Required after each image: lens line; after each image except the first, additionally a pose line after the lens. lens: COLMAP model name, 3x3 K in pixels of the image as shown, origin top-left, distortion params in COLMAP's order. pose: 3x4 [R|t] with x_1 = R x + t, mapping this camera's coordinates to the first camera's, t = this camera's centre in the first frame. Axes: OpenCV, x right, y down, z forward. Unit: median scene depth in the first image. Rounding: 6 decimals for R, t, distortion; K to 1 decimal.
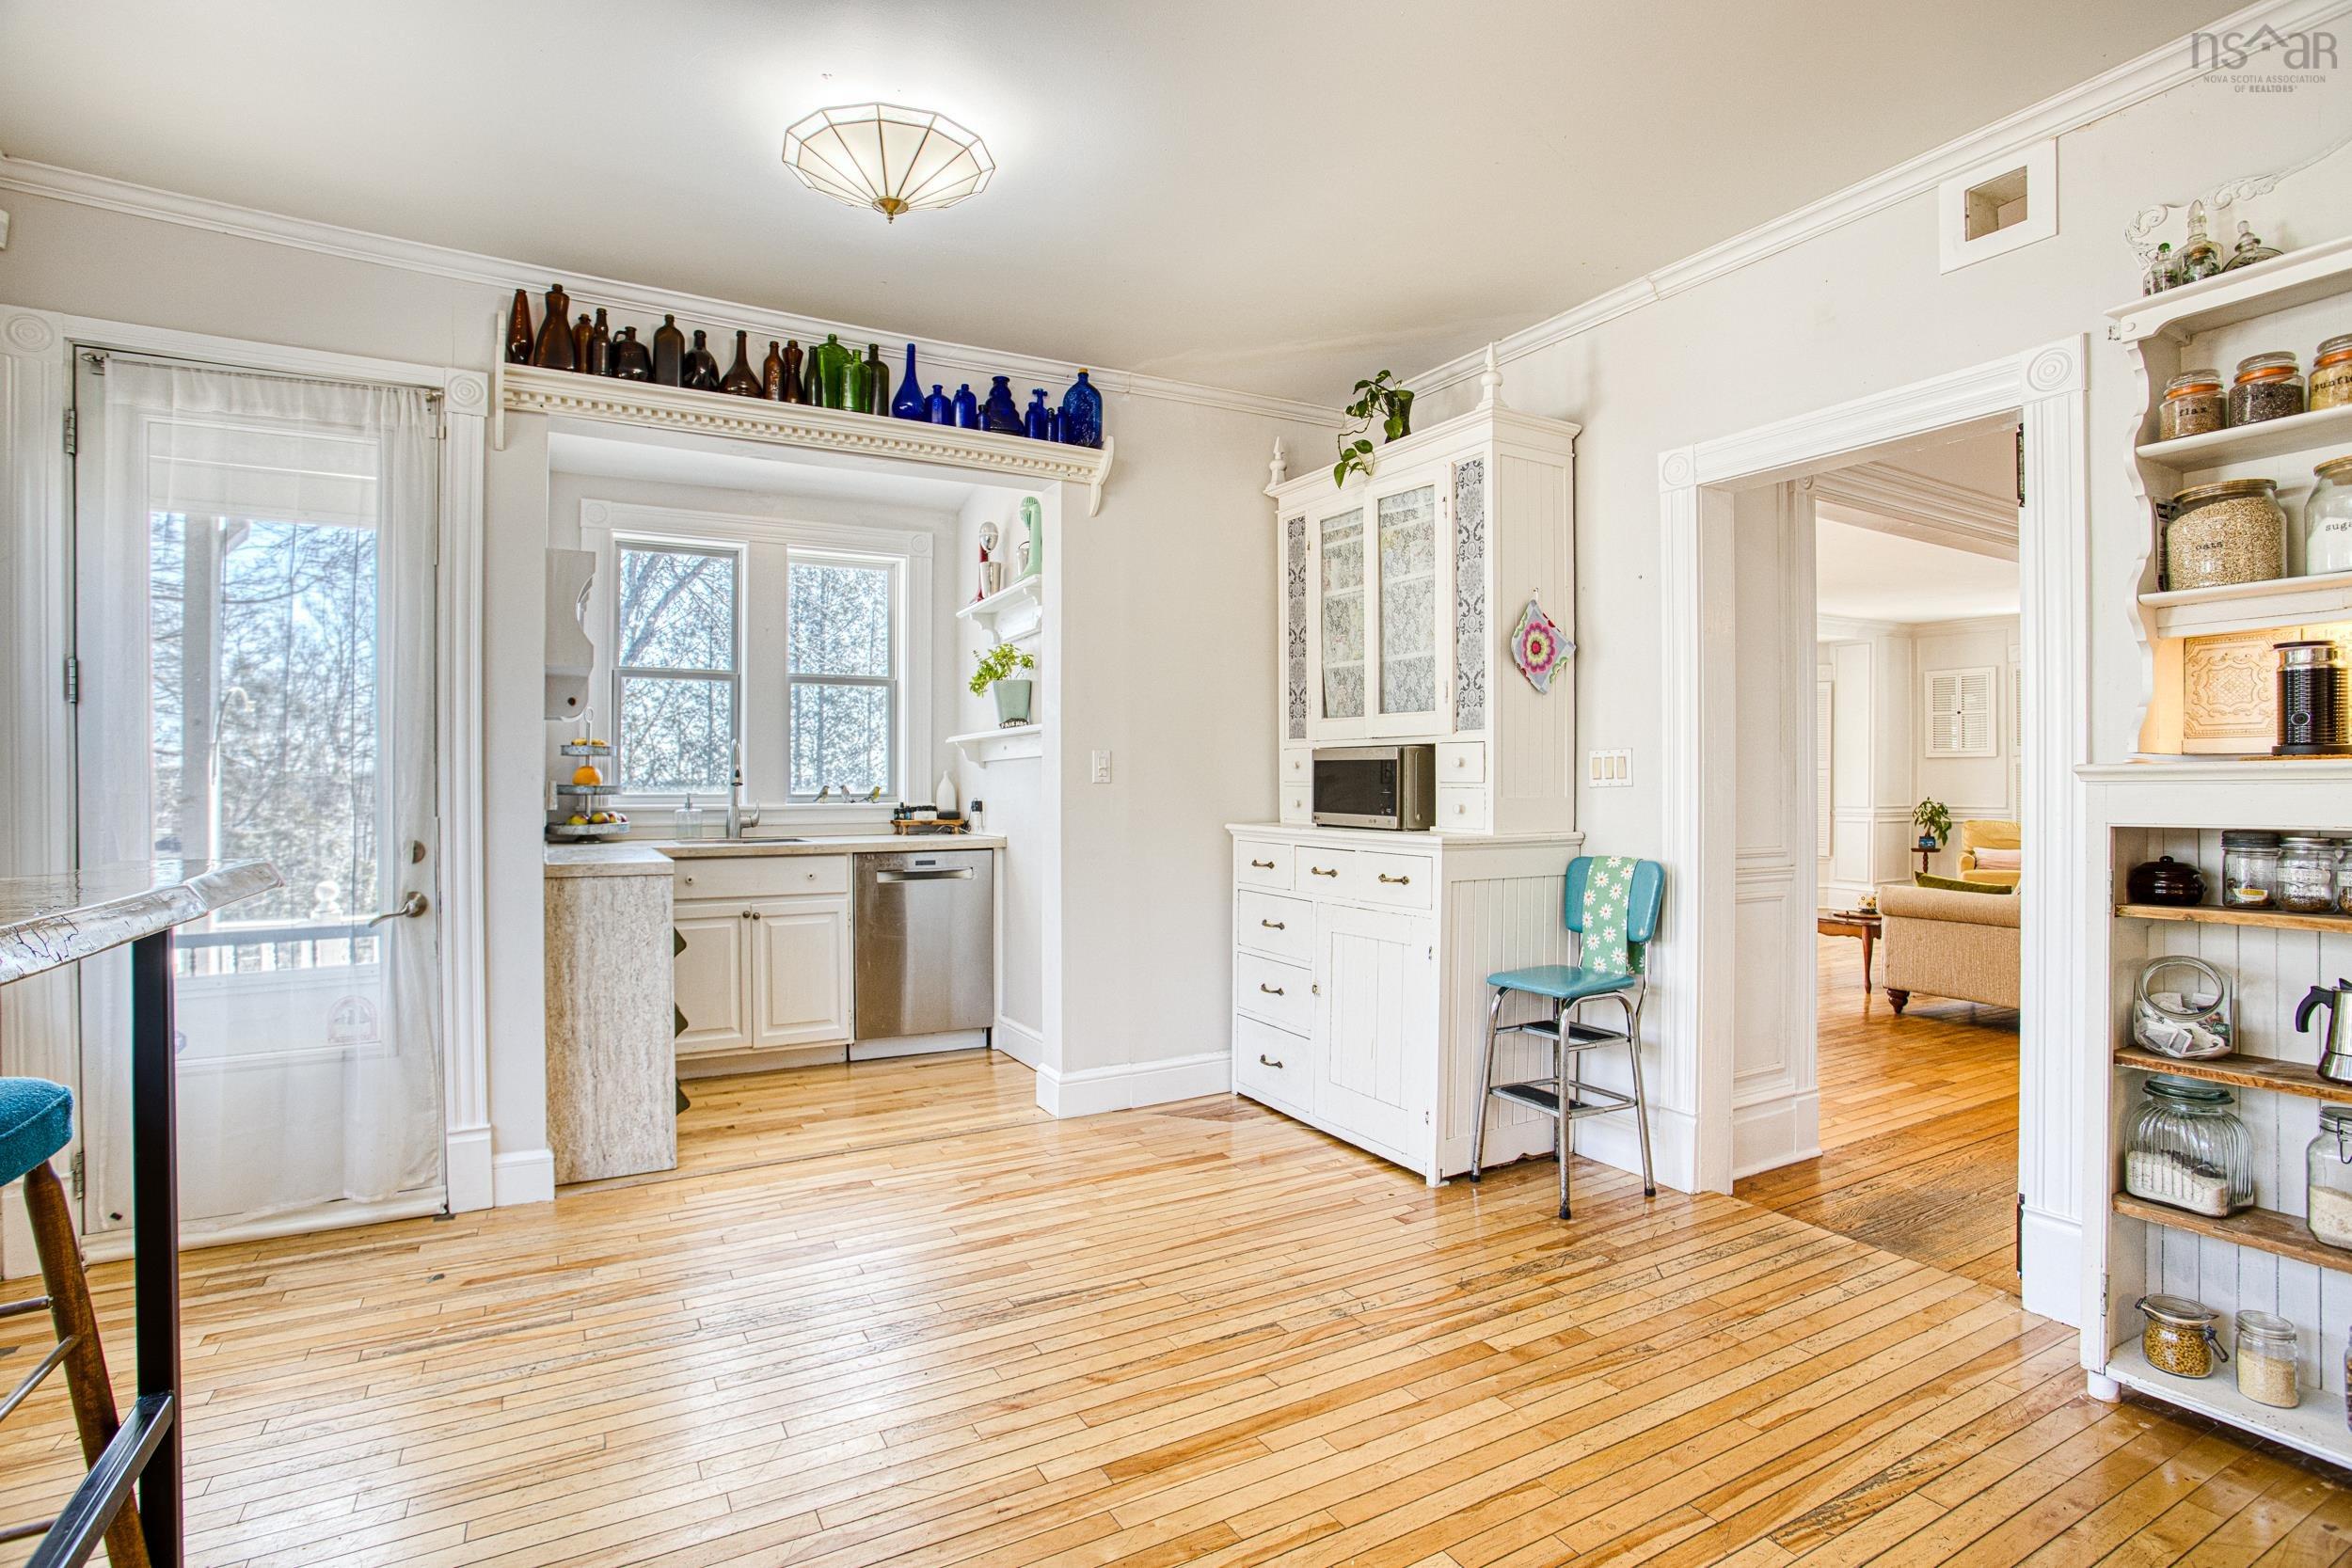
lens RADIAL K [[1139.6, 0, 1175.0], [0, 1139.6, 780.0], [0, 0, 1]] dist [-0.077270, 0.032873]
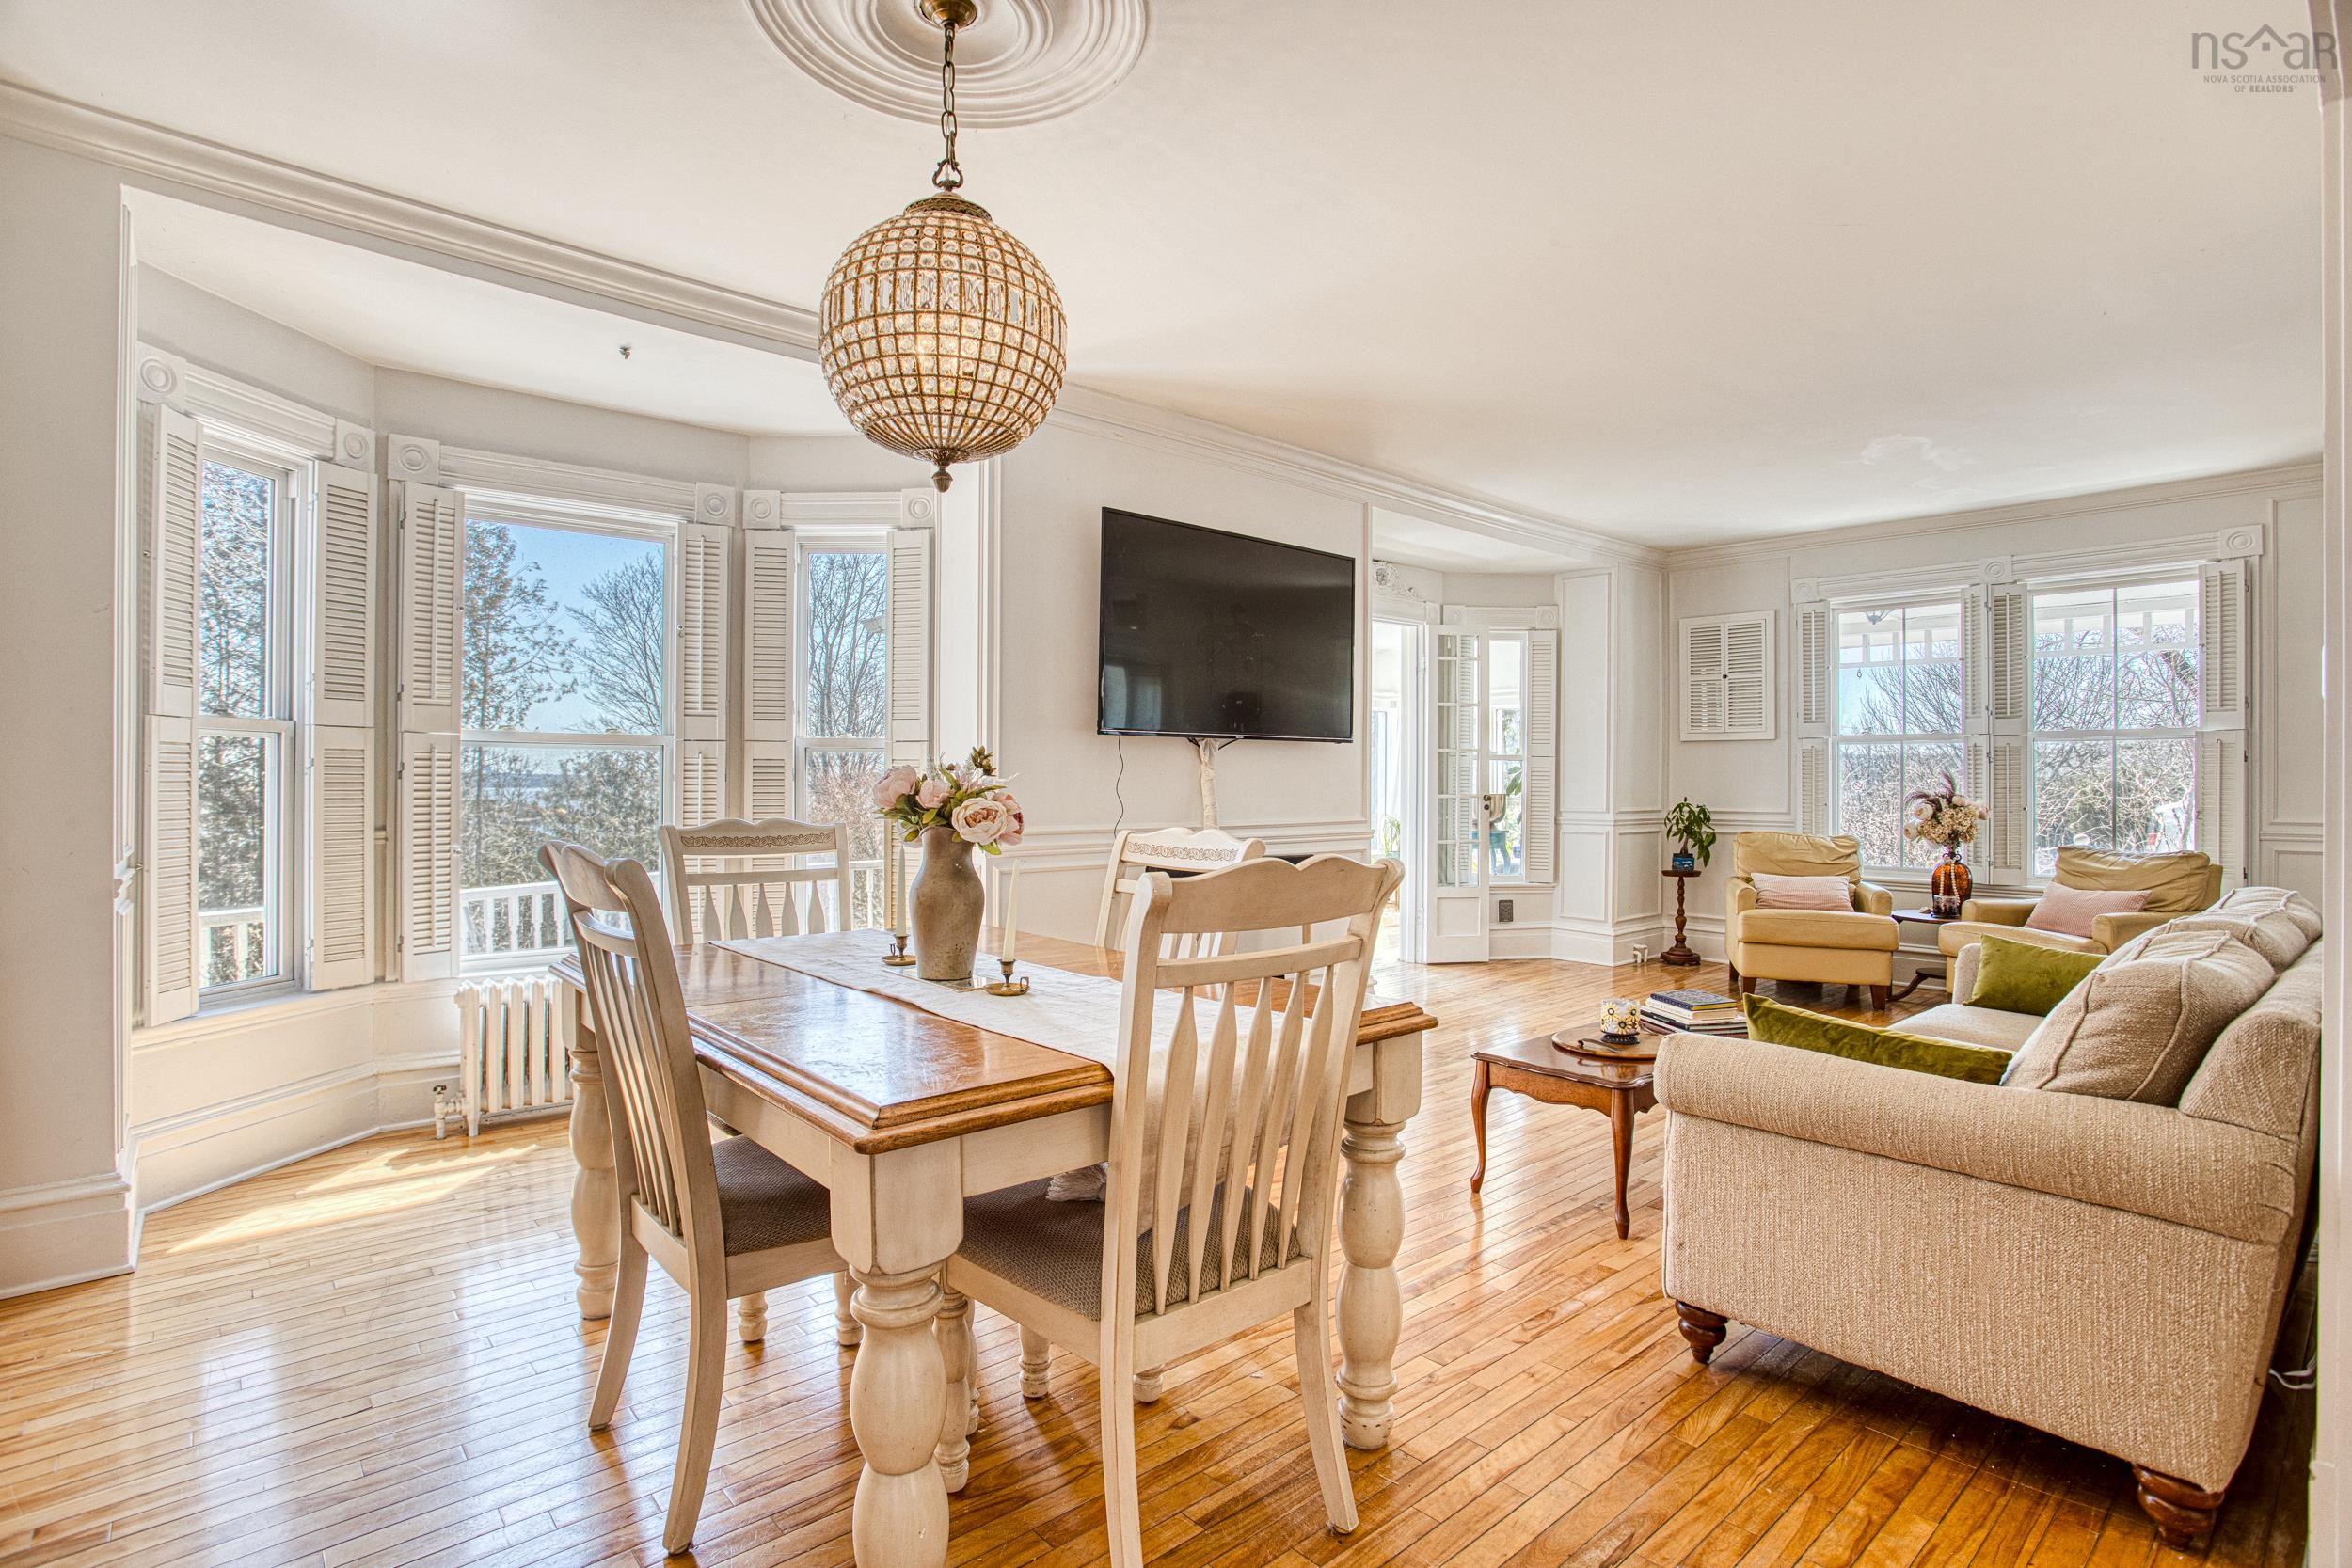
lens RADIAL K [[1139.6, 0, 1175.0], [0, 1139.6, 780.0], [0, 0, 1]] dist [-0.077270, 0.032873]
pose [[0.979313, 0.002554, 0.202333, 0.223578], [-0.003271, 0.999990, 0.003207, 0.003208], [-0.202323, -0.003802, 0.979312, 0.374055]]
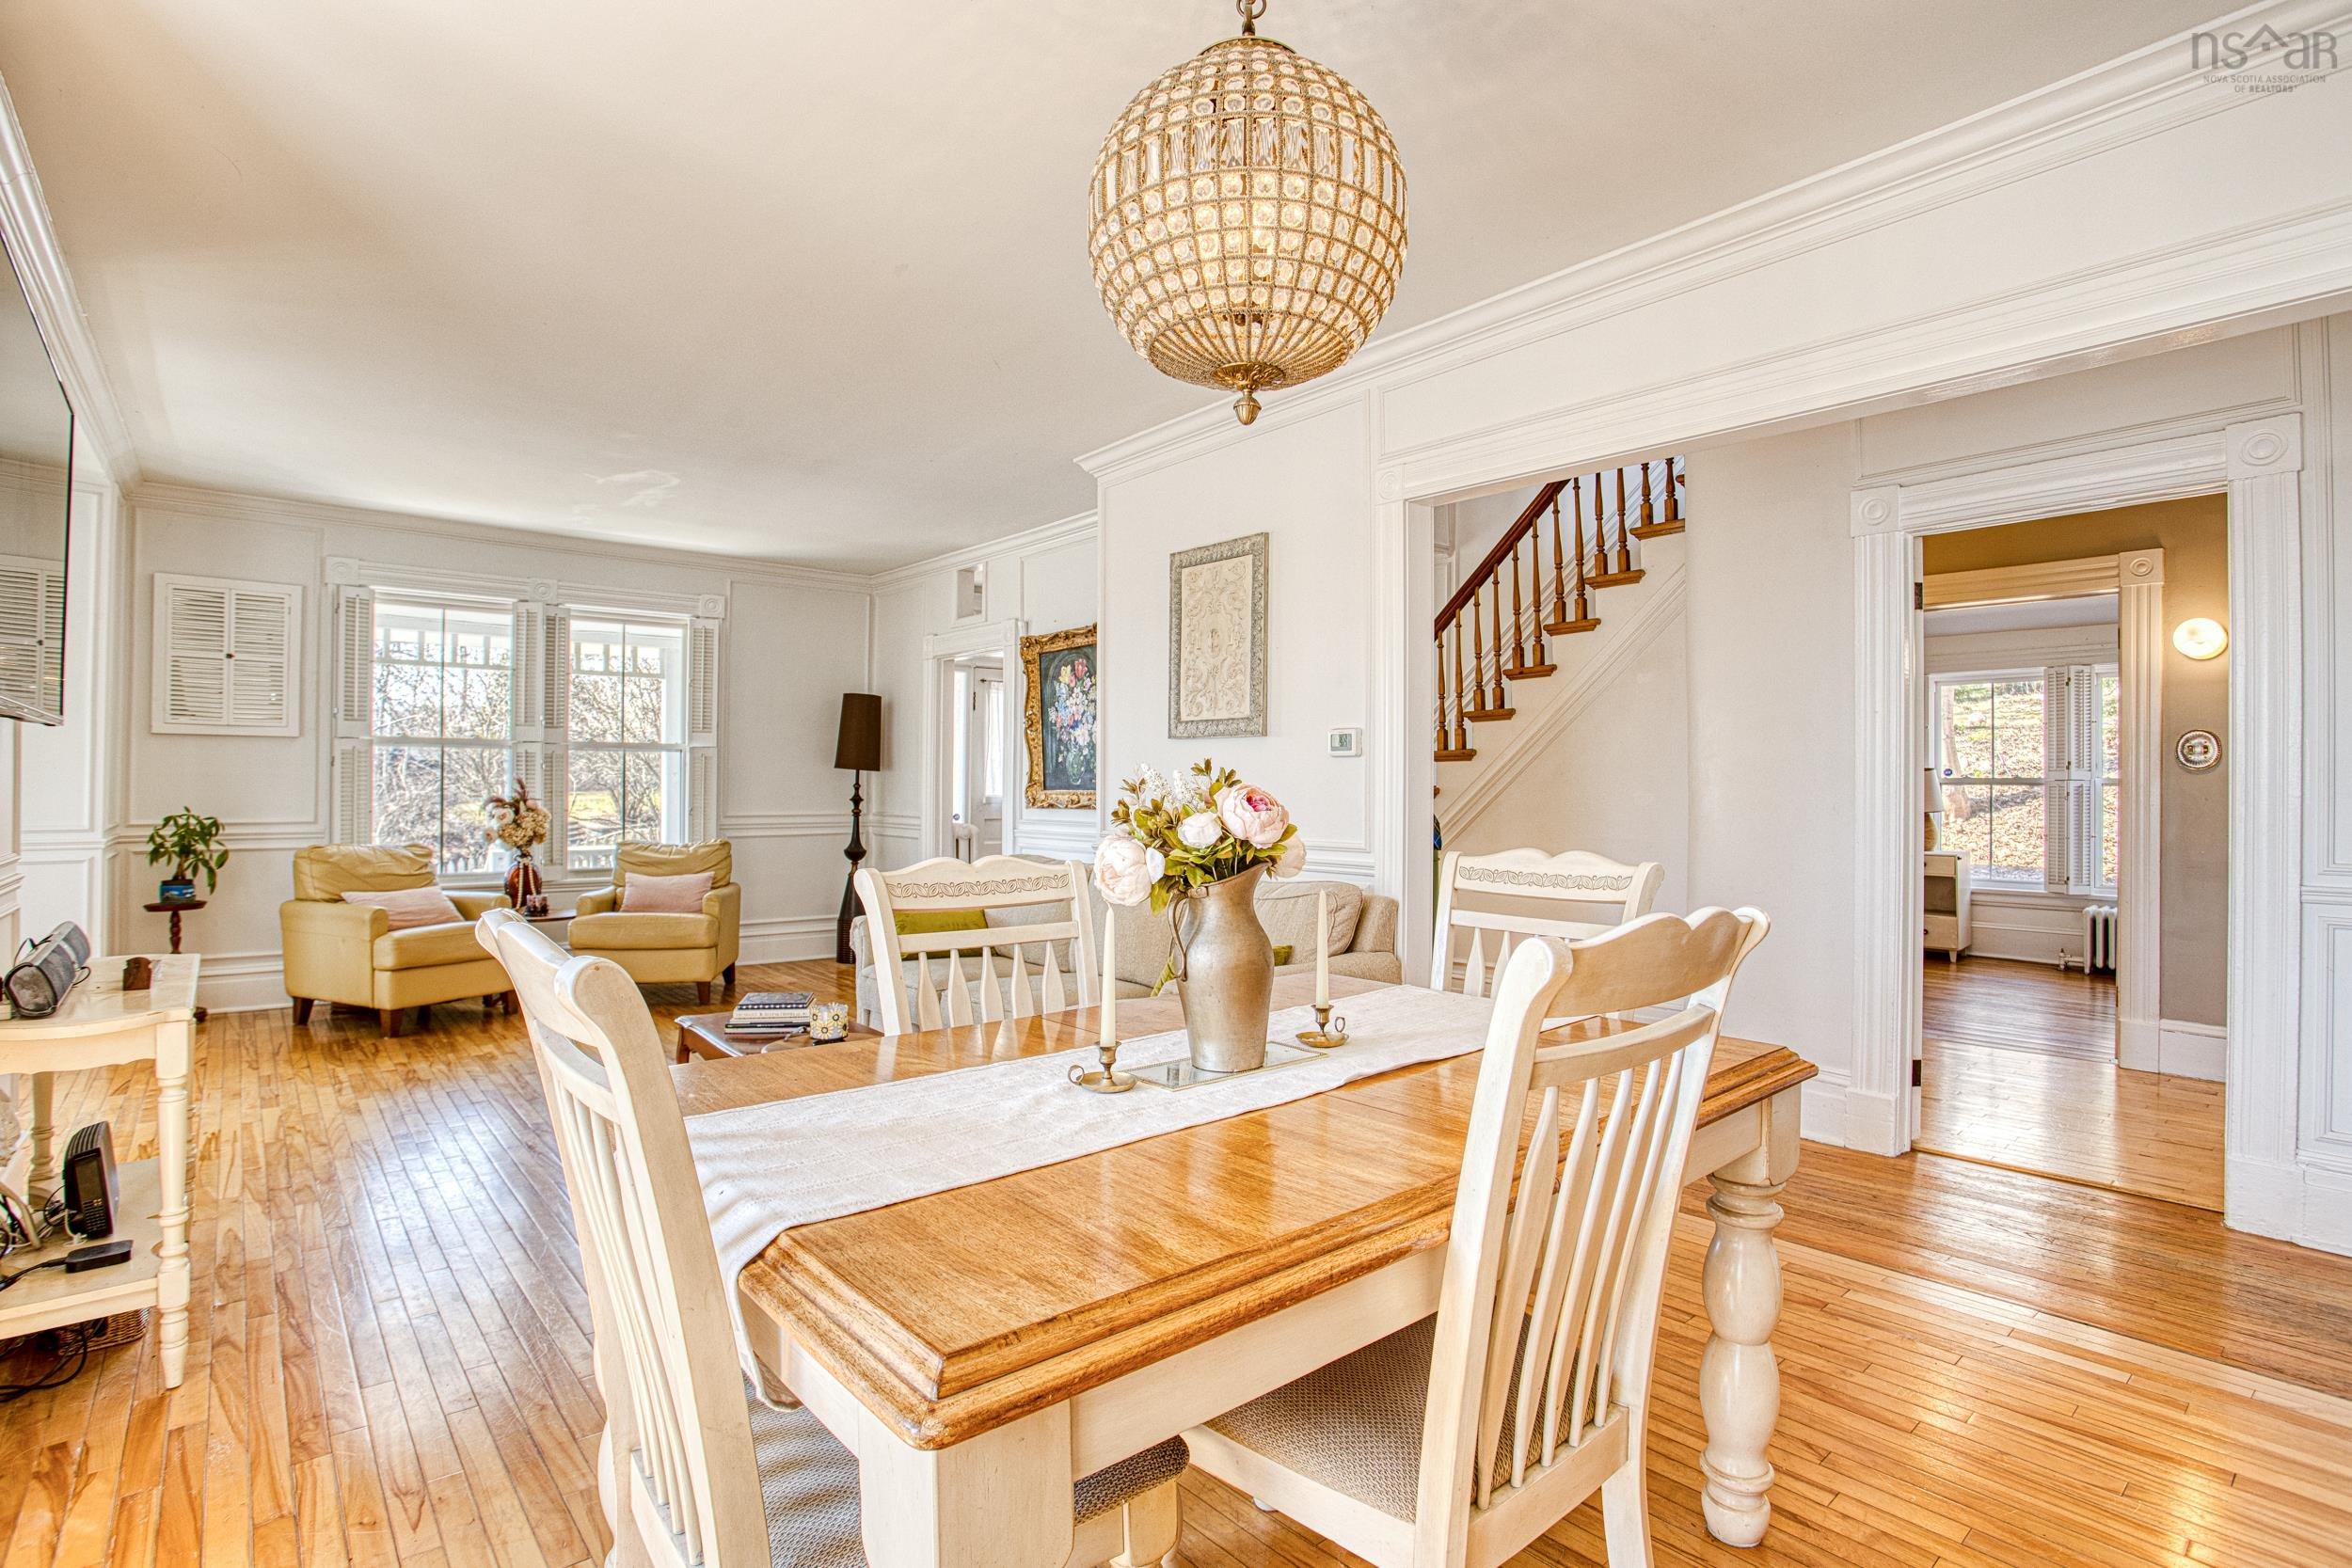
lens RADIAL K [[1139.6, 0, 1175.0], [0, 1139.6, 780.0], [0, 0, 1]] dist [-0.077270, 0.032873]
pose [[-0.188007, 0.003523, 0.982161, 0.067565], [-0.006383, 0.999968, -0.004809, 0.001683], [-0.982147, -0.007173, -0.187978, 0.631062]]
